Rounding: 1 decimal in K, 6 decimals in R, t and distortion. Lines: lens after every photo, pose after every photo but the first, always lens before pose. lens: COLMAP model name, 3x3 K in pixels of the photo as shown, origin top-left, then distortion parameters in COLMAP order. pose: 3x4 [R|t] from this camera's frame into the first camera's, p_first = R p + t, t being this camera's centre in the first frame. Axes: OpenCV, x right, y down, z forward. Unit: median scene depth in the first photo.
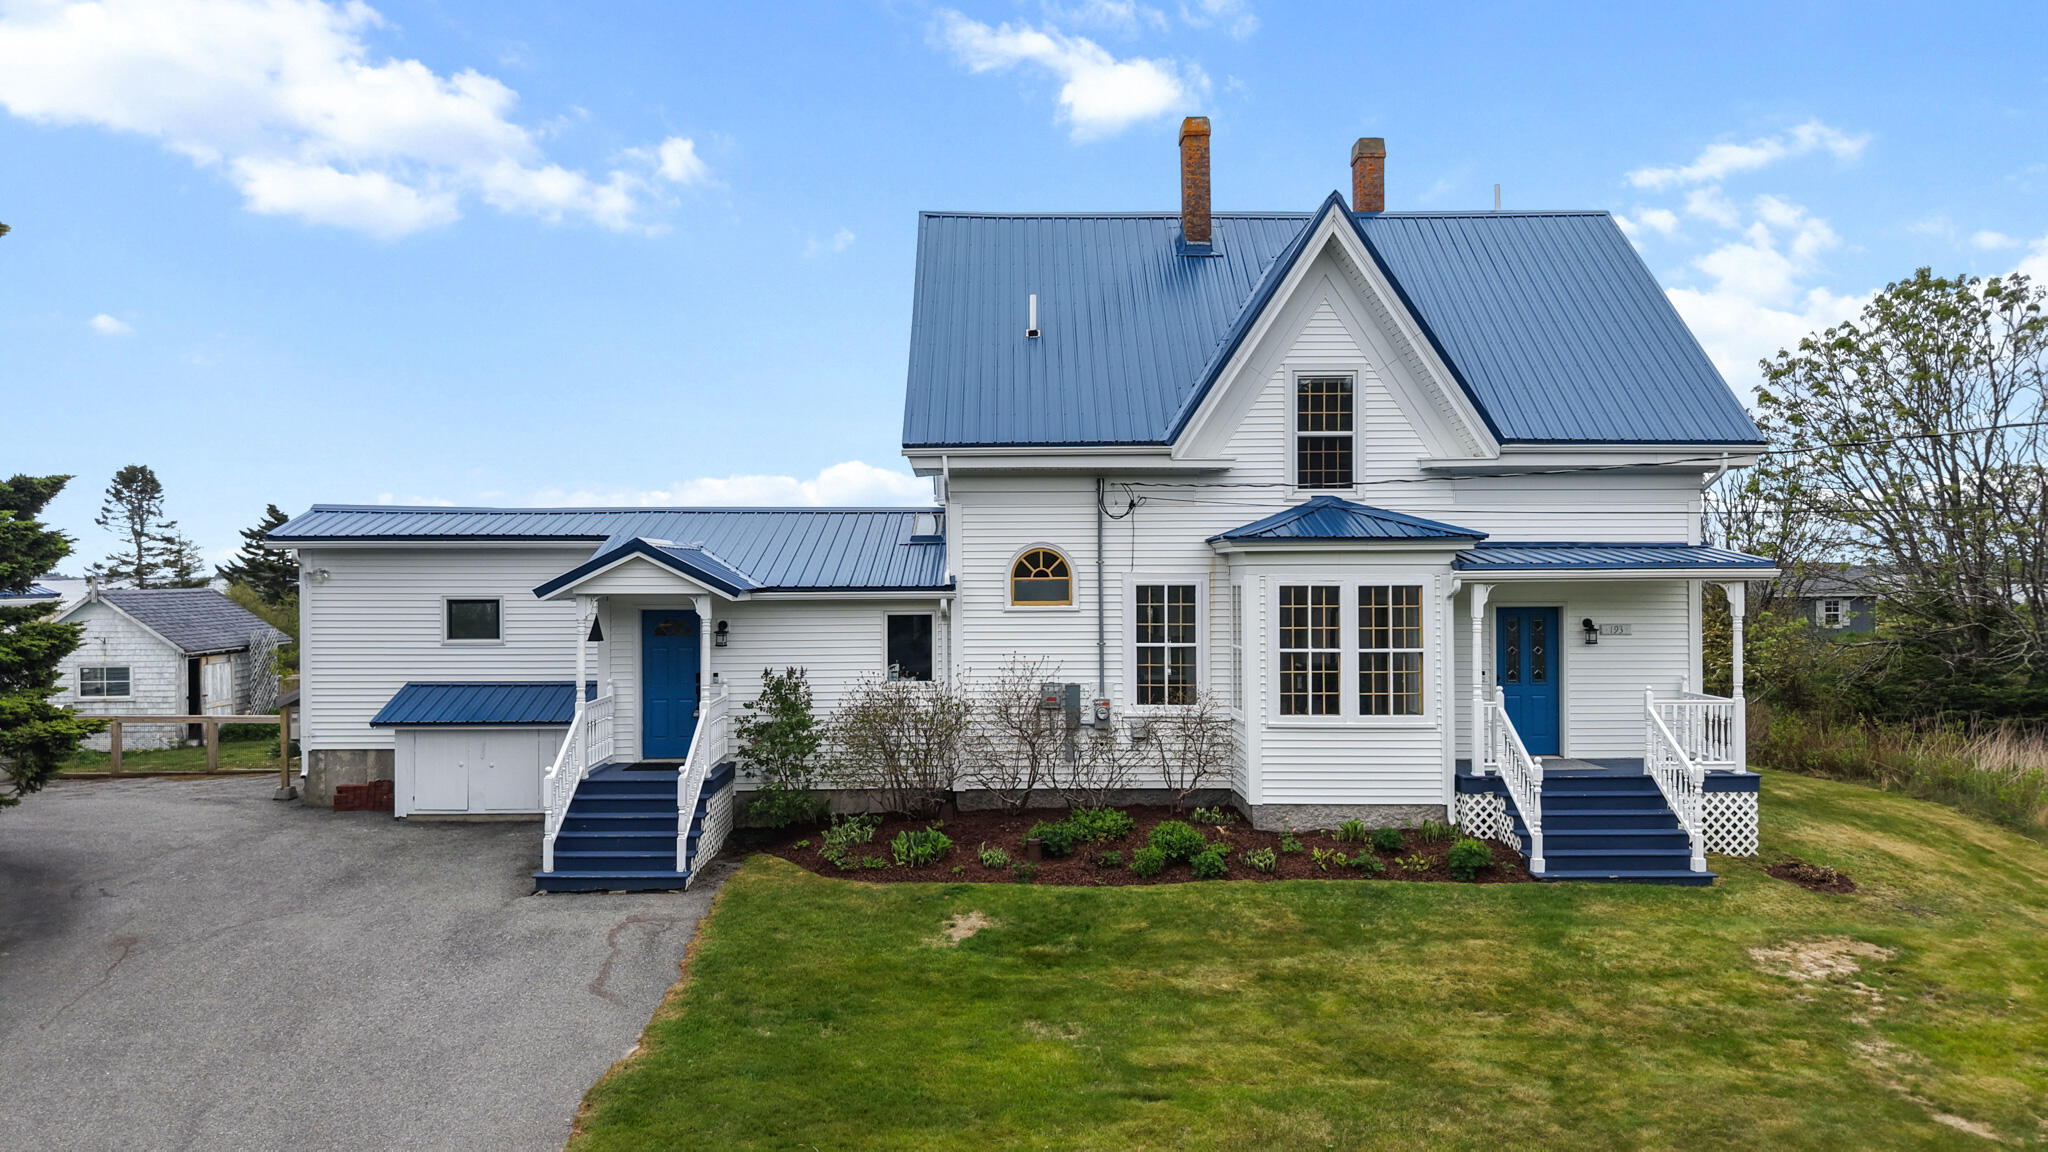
lens RADIAL K [[1379.6, 0, 1031.7], [0, 1379.6, 586.5], [0, 0, 1]] dist [0.006301, -0.001601]
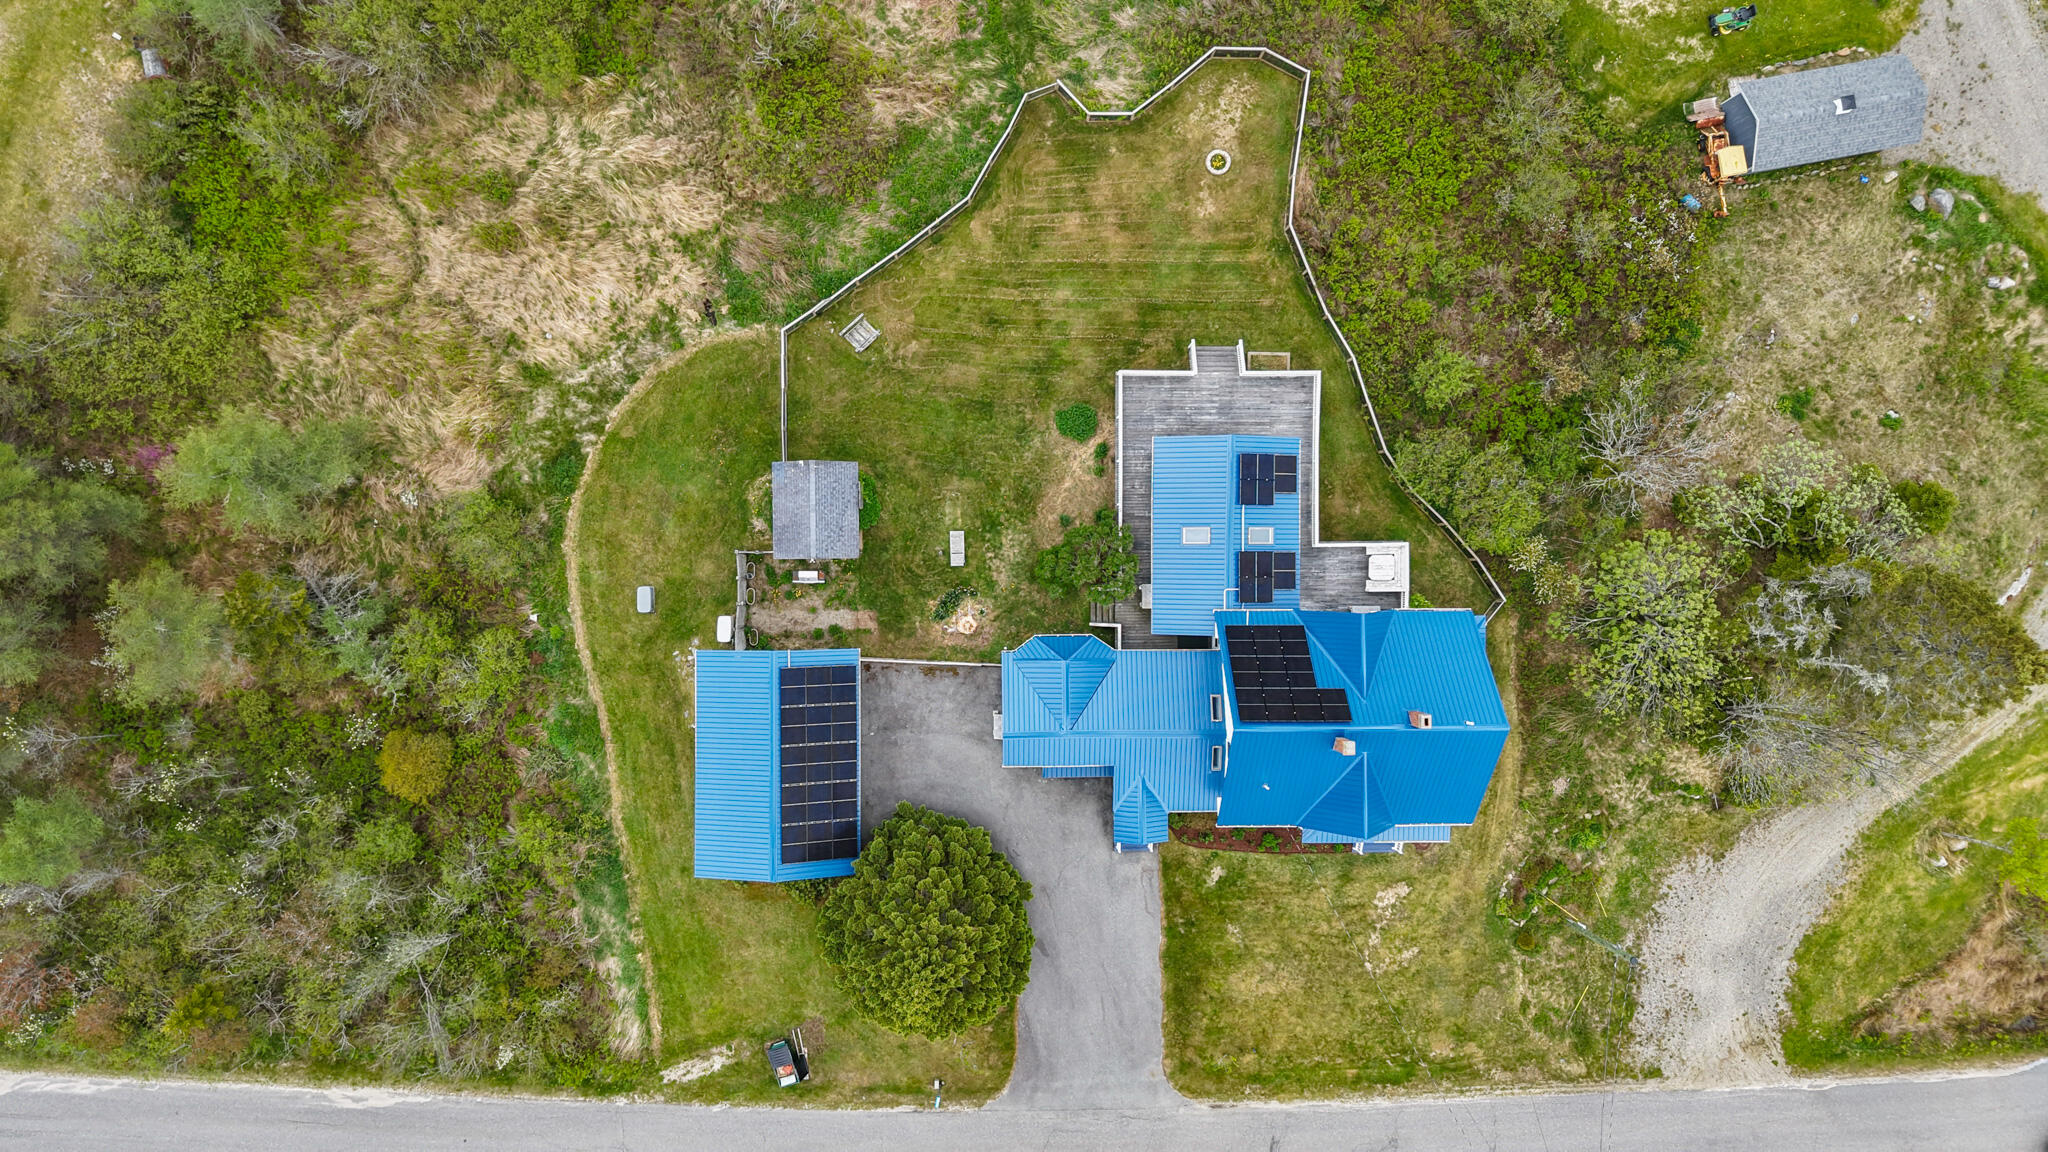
lens RADIAL K [[1374.6, 0, 1020.7], [0, 1374.6, 565.4], [0, 0, 1]] dist [0.019086, -0.021289]
pose [[0.999146, 0.017233, 0.037554, -0.711067], [-0.037663, 0.006076, 0.999272, -3.443345], [0.016993, -0.999833, 0.006720, 1.593686]]
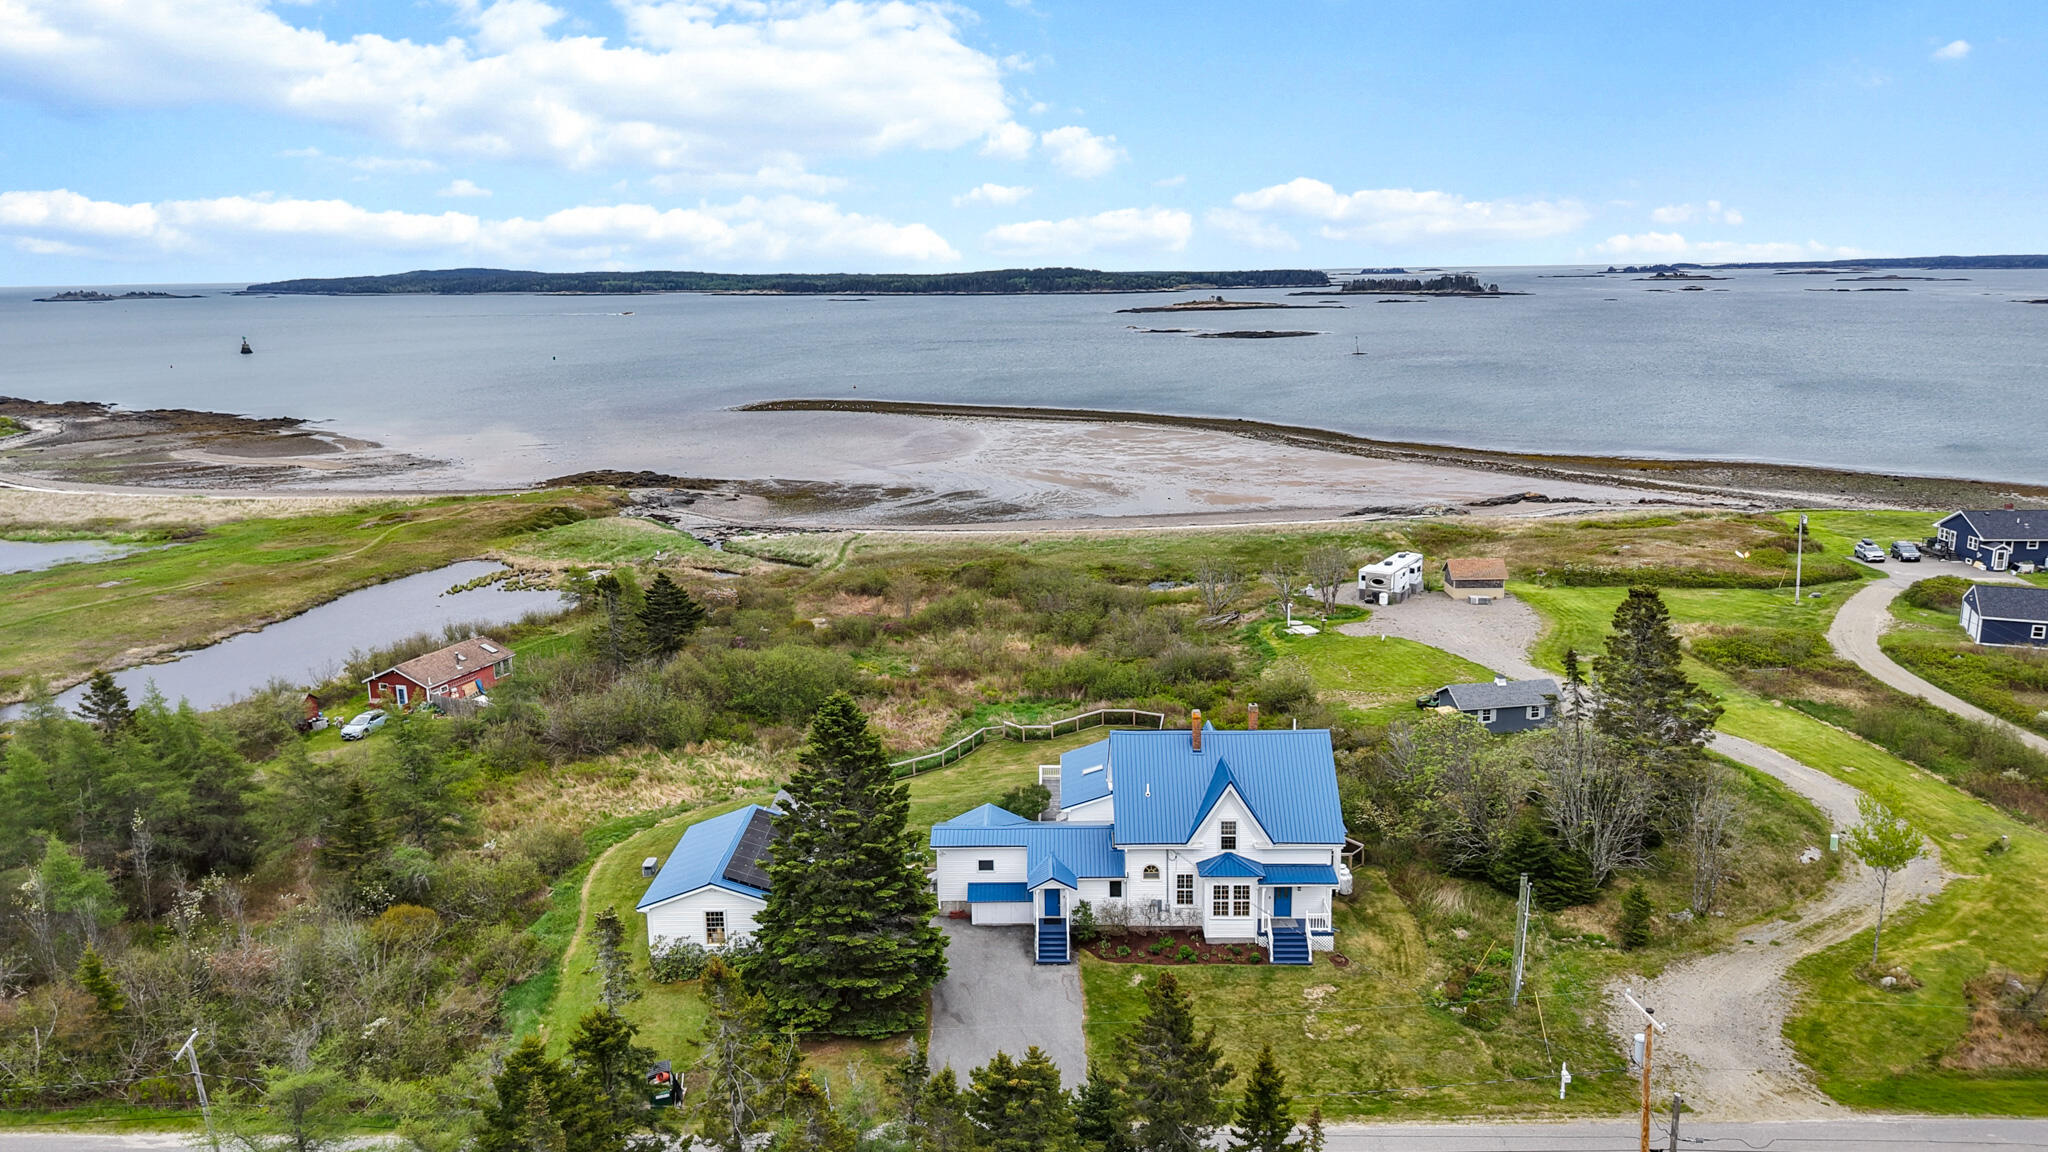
lens RADIAL K [[1404.0, 0, 1024.0], [0, 1404.0, 576.0], [0, 0, 1]] dist [0.027166, -0.031296]
pose [[0.999207, -0.001475, -0.039782, -0.190200], [0.009324, 0.980191, 0.197836, -1.592912], [0.038702, -0.198050, 0.979428, -2.655313]]
